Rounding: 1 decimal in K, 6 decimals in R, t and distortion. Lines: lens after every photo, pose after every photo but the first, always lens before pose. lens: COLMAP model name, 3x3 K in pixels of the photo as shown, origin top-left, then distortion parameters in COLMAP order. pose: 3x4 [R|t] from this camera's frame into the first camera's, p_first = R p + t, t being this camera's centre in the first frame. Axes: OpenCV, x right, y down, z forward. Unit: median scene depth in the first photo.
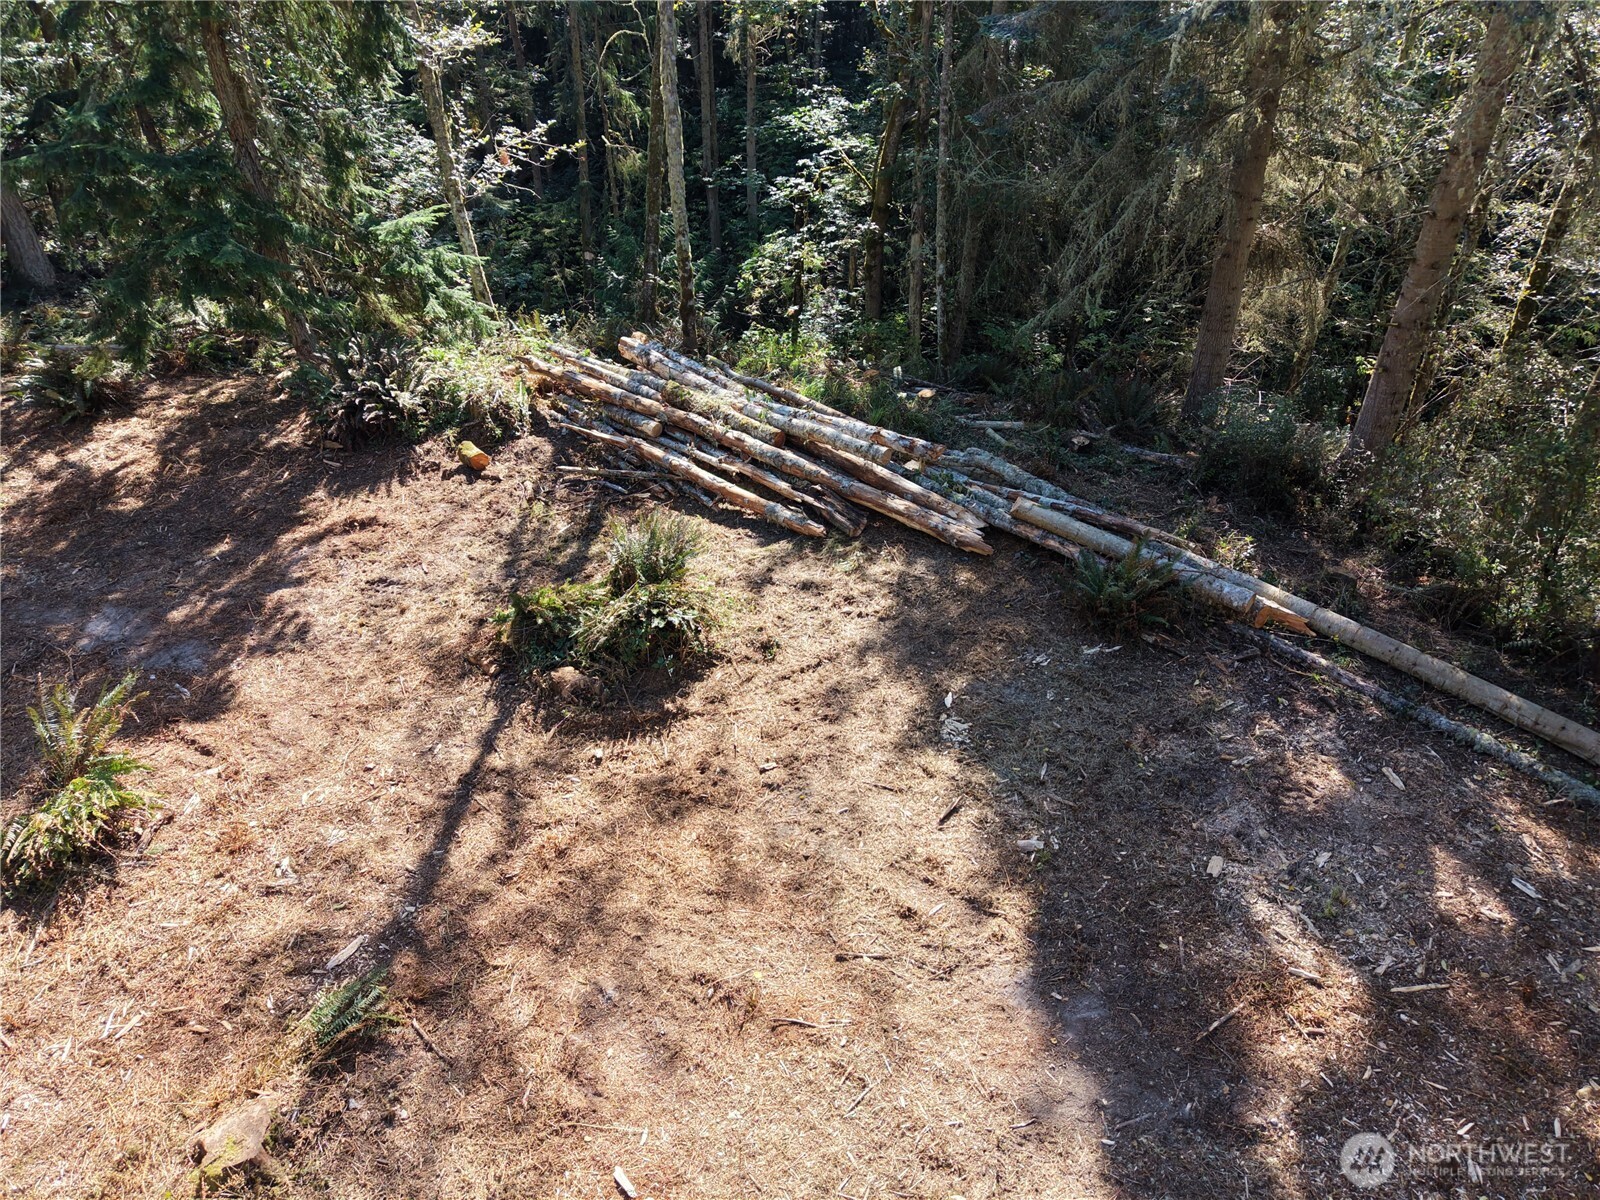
lens RADIAL K [[1074.5, 0, 801.6], [0, 1074.5, 572.8], [0, 0, 1]] dist [0.000924, -0.003169]
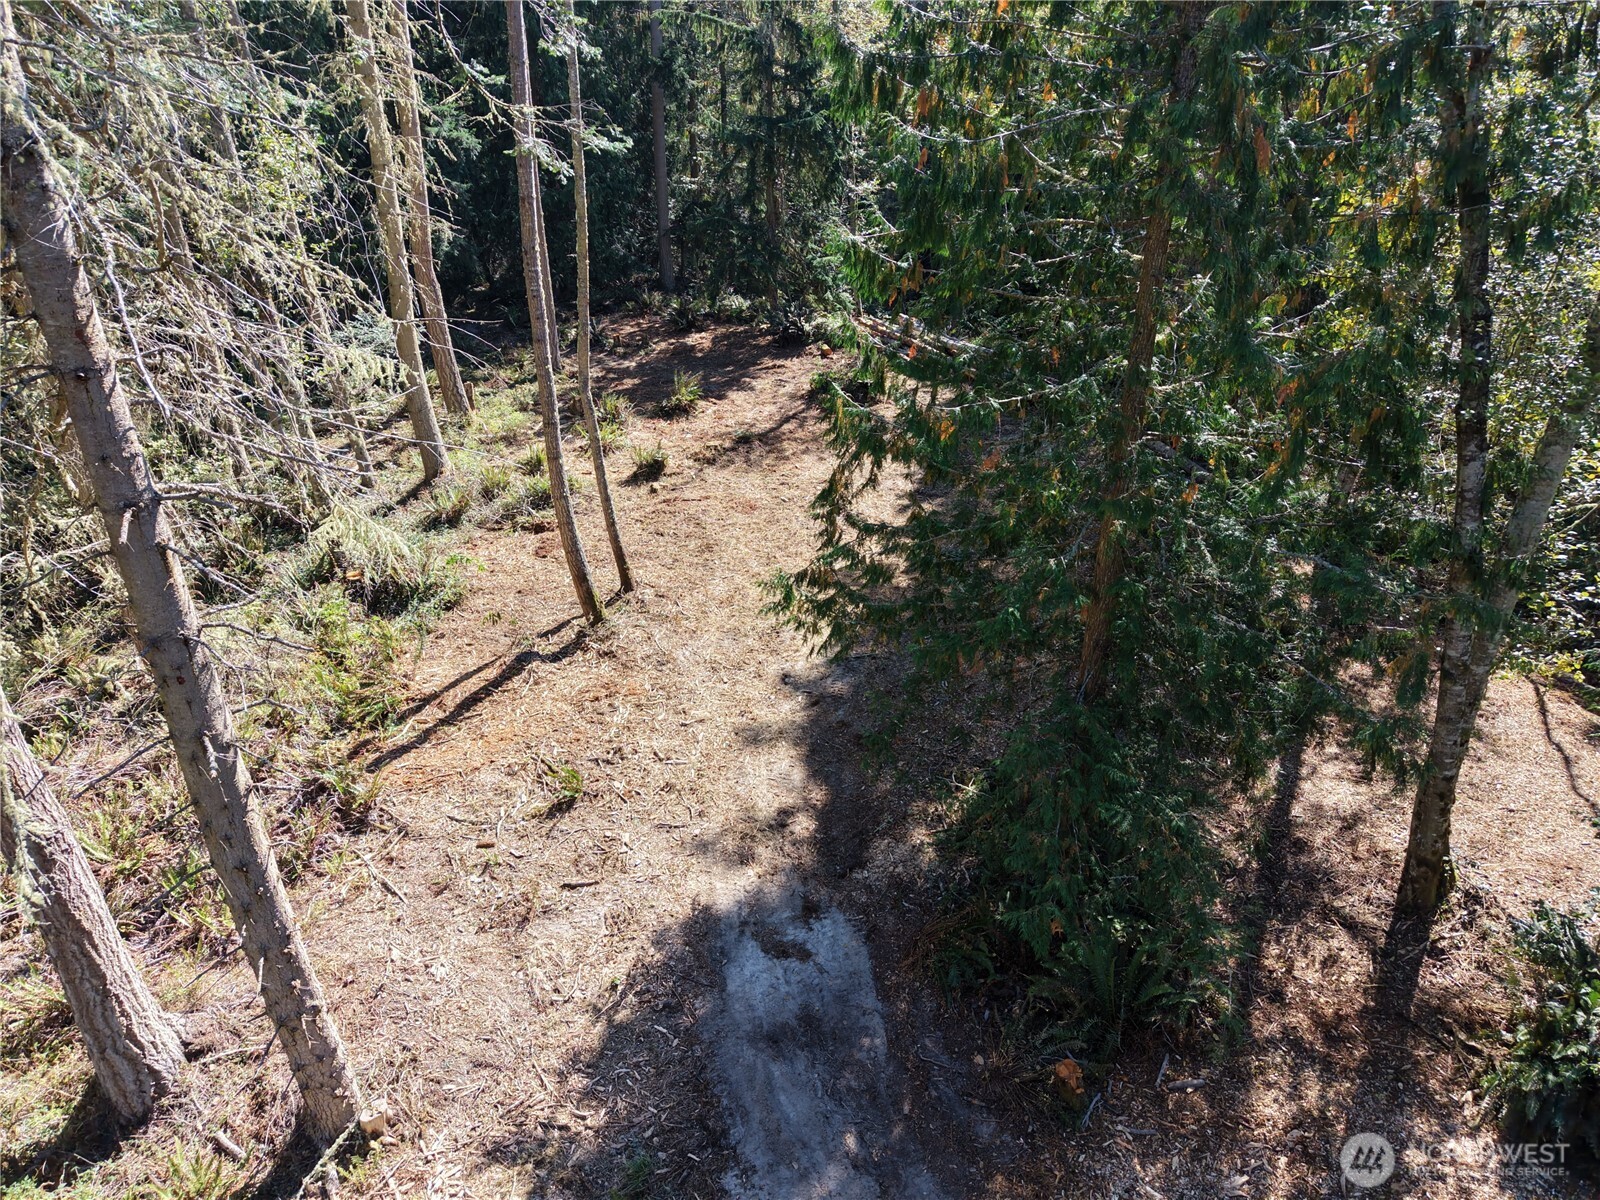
lens RADIAL K [[1063.8, 0, 772.1], [0, 1063.8, 599.0], [0, 0, 1]] dist [0.009166, 0.005632]
pose [[0.902544, 0.206771, -0.377704, 0.631234], [-0.231691, 0.972558, -0.021219, 0.530796], [0.362951, 0.106662, 0.925683, -1.268376]]
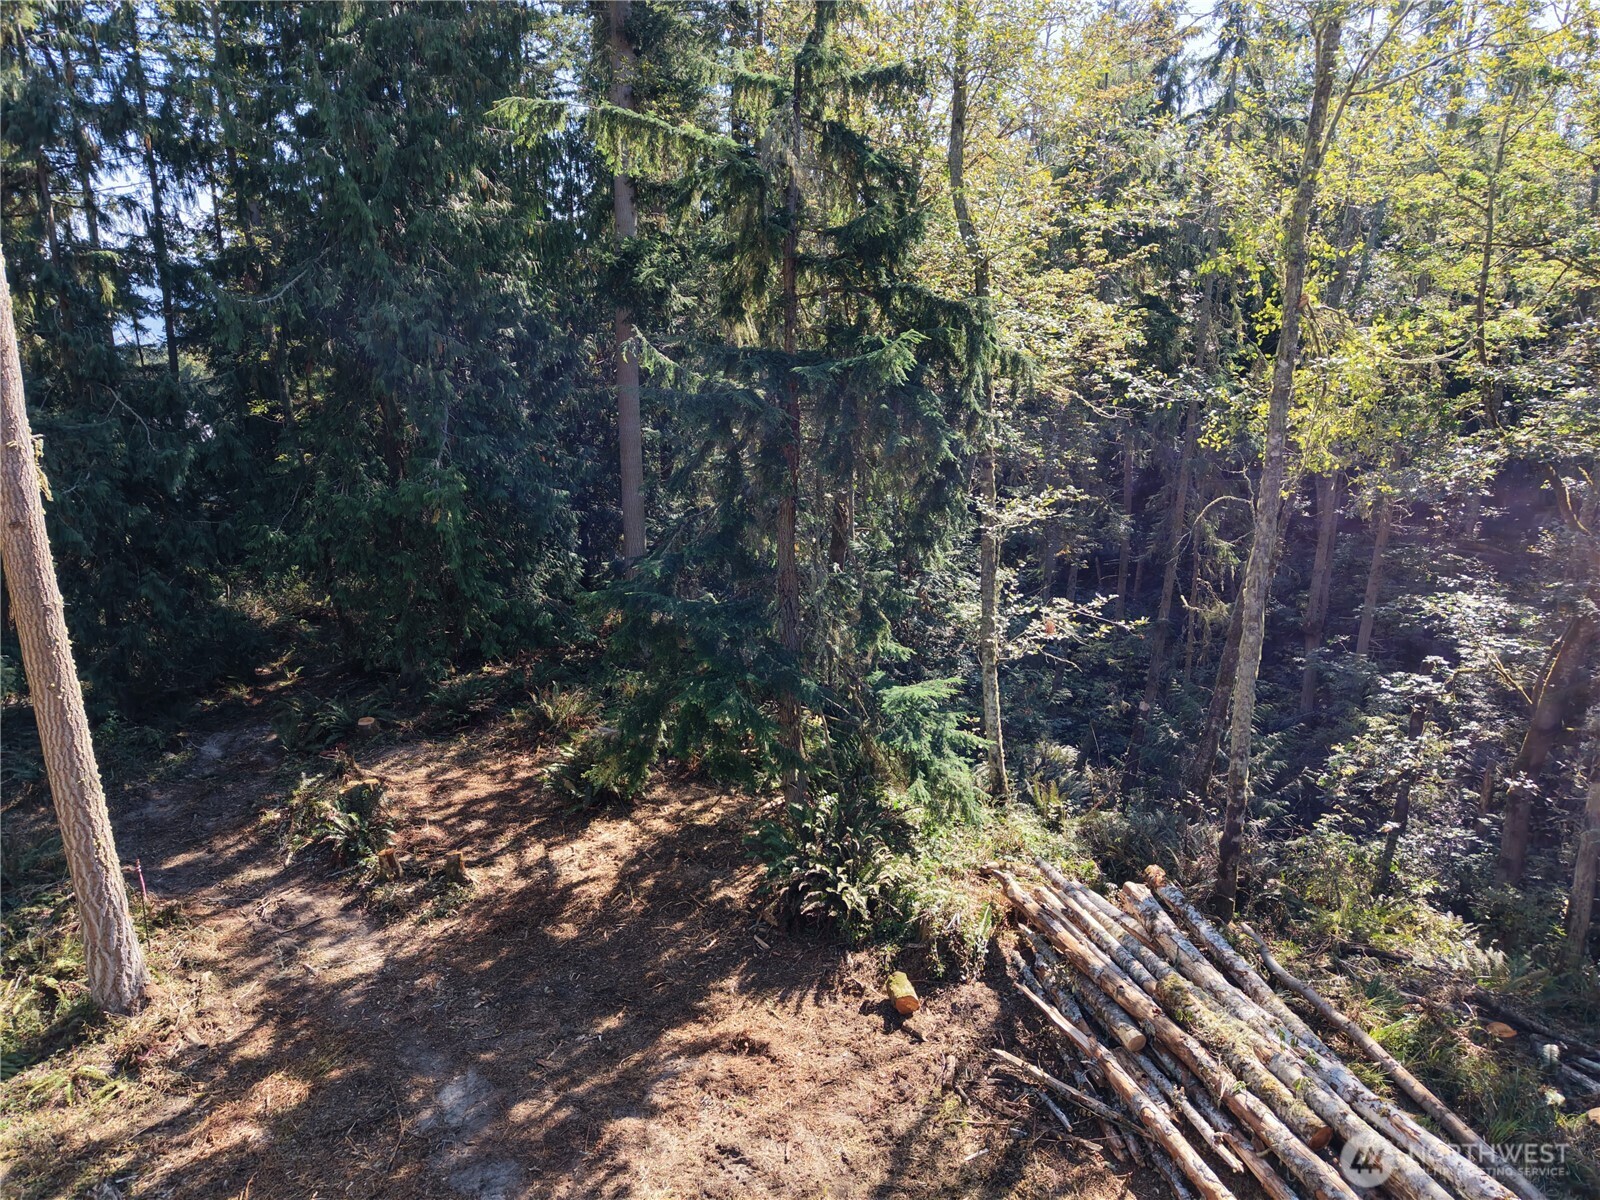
lens RADIAL K [[1063.8, 0, 772.1], [0, 1063.8, 599.0], [0, 0, 1]] dist [0.009166, 0.005632]
pose [[0.840923, 0.138663, -0.523088, -0.005603], [-0.296337, 0.926799, -0.230713, -0.168408], [0.452806, 0.349022, 0.820457, 0.181368]]
